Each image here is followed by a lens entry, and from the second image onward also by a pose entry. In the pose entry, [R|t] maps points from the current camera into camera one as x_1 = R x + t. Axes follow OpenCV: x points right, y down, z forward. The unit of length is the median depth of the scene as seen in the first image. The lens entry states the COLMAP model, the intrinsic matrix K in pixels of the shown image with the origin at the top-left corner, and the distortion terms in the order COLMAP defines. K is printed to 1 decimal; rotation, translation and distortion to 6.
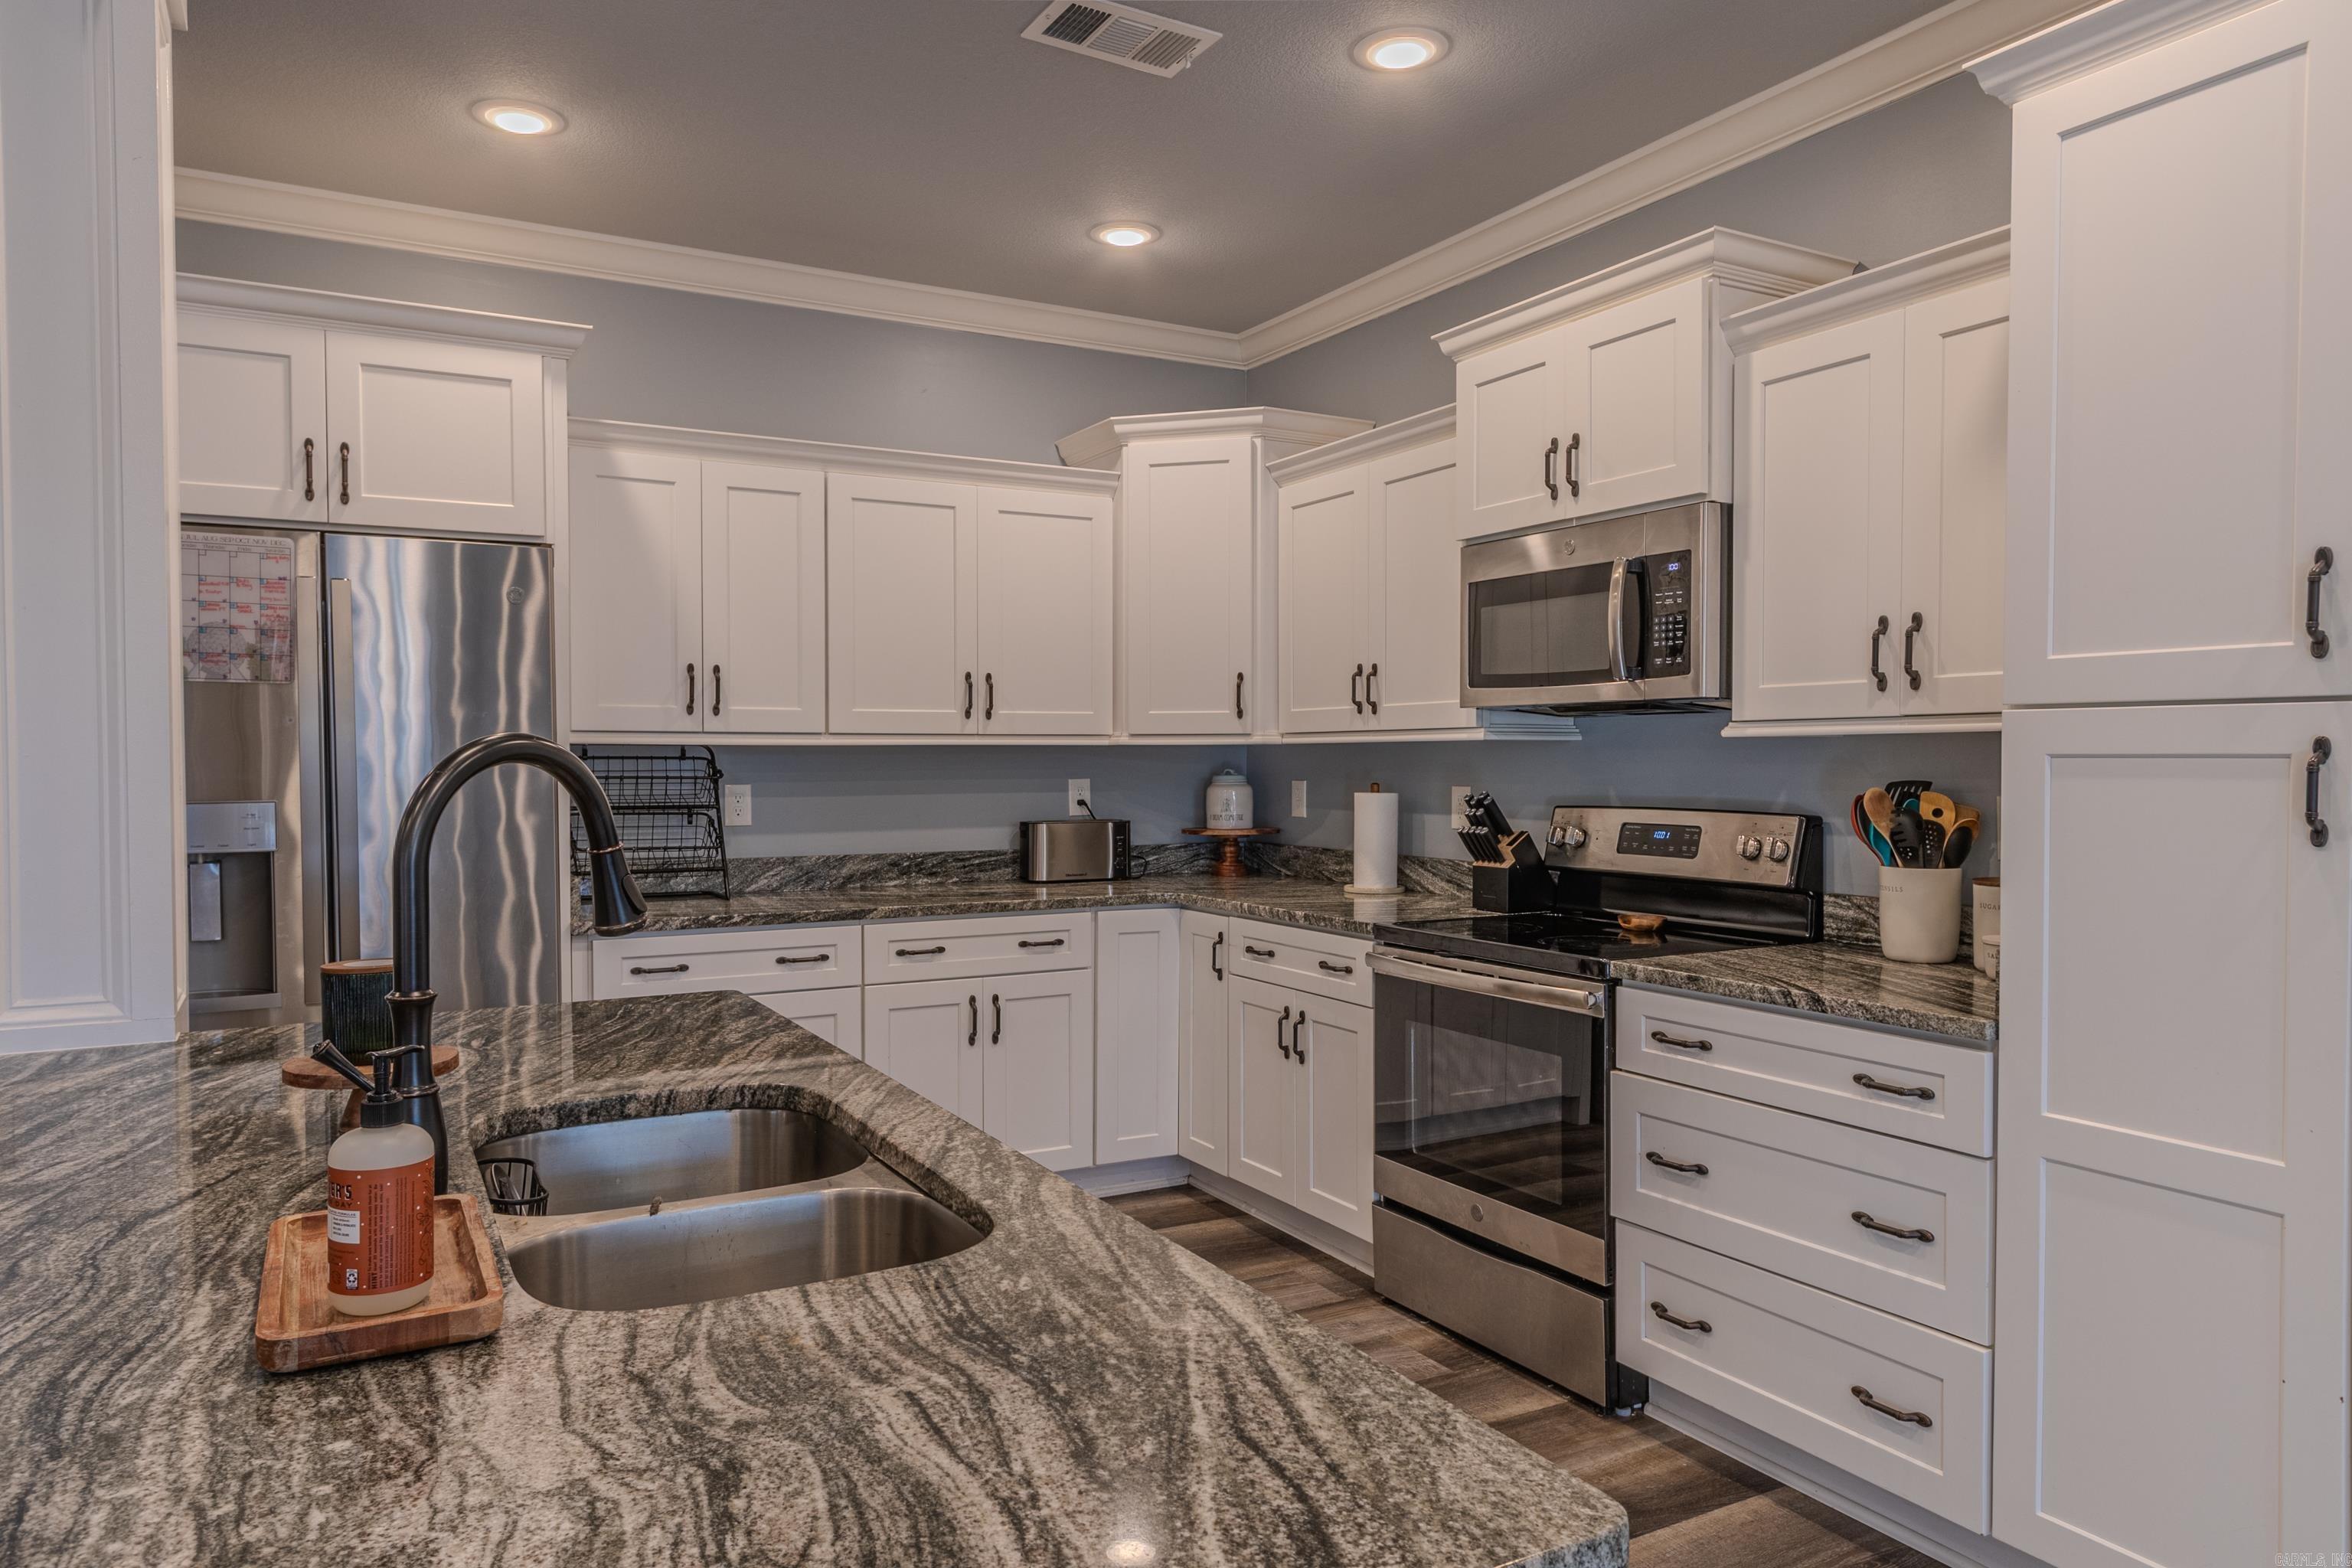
lens RADIAL K [[1488.5, 0, 1176.0], [0, 1488.5, 784.0], [0, 0, 1]] dist [0.008904, -0.001573]
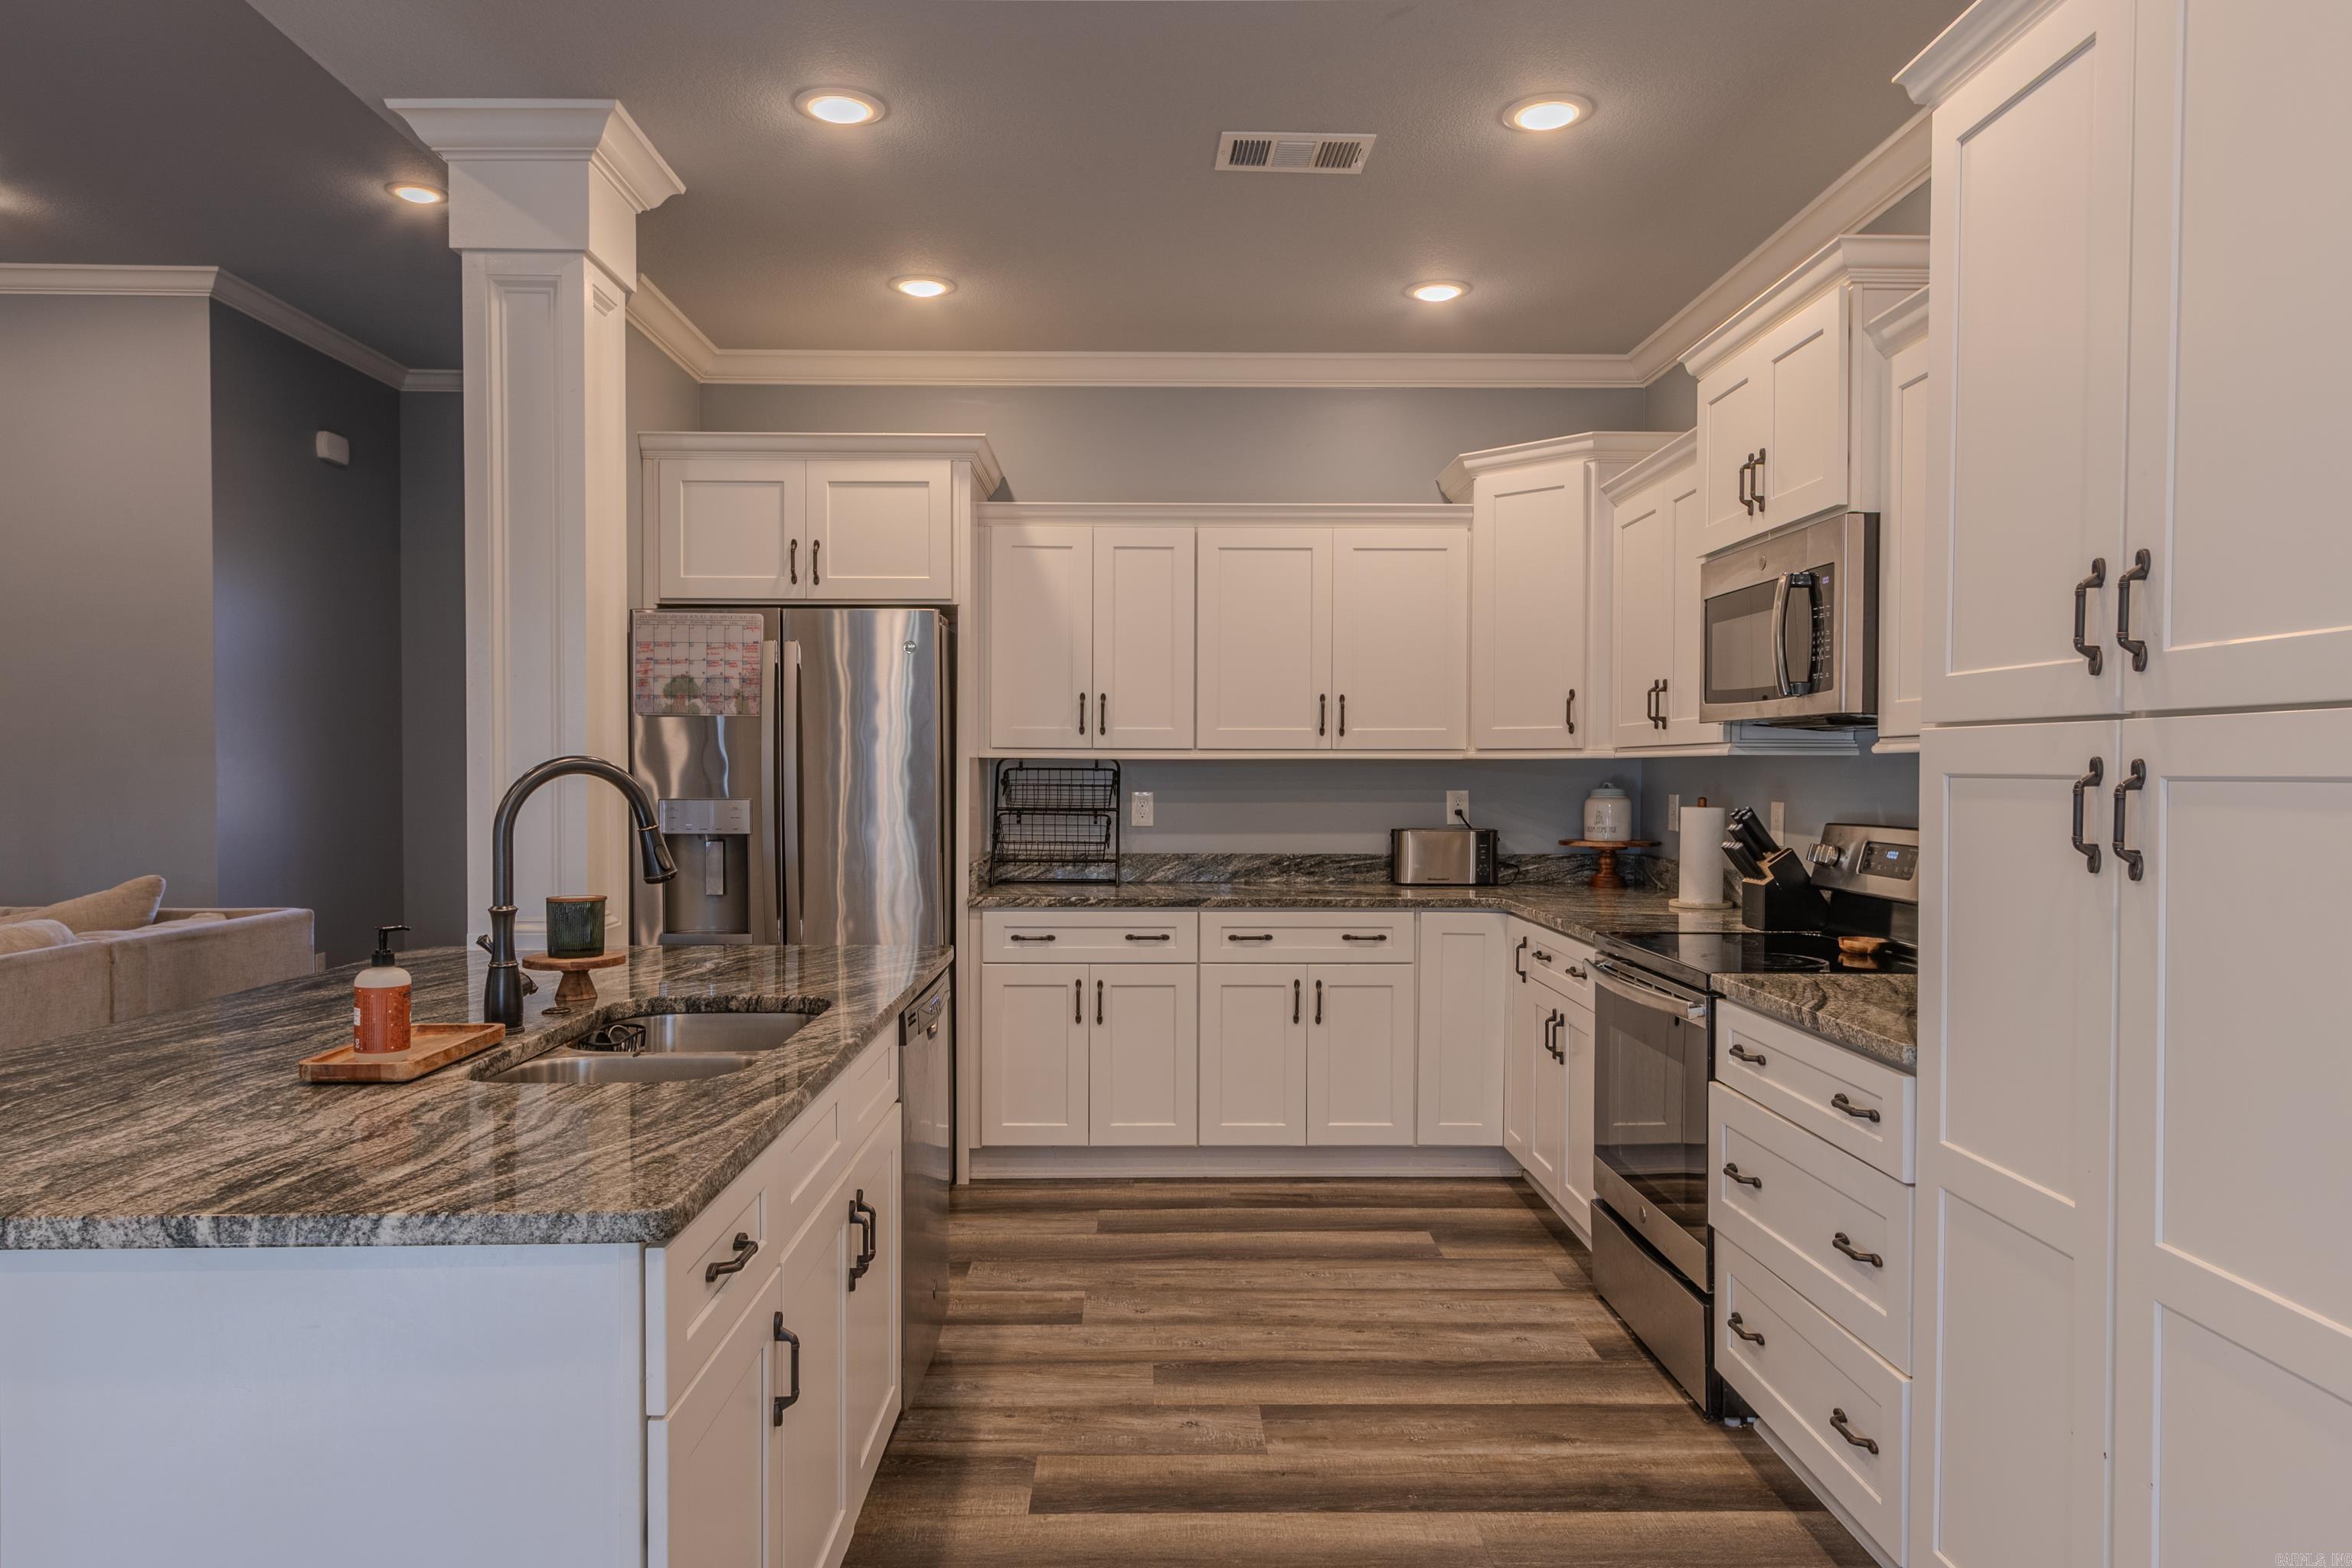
lens RADIAL K [[1488.5, 0, 1176.0], [0, 1488.5, 784.0], [0, 0, 1]] dist [0.008904, -0.001573]
pose [[0.886073, 0.008952, -0.463460, 0.314144], [-0.012105, 0.999919, -0.003829, -0.001797], [0.463388, 0.009003, 0.886110, -0.052798]]
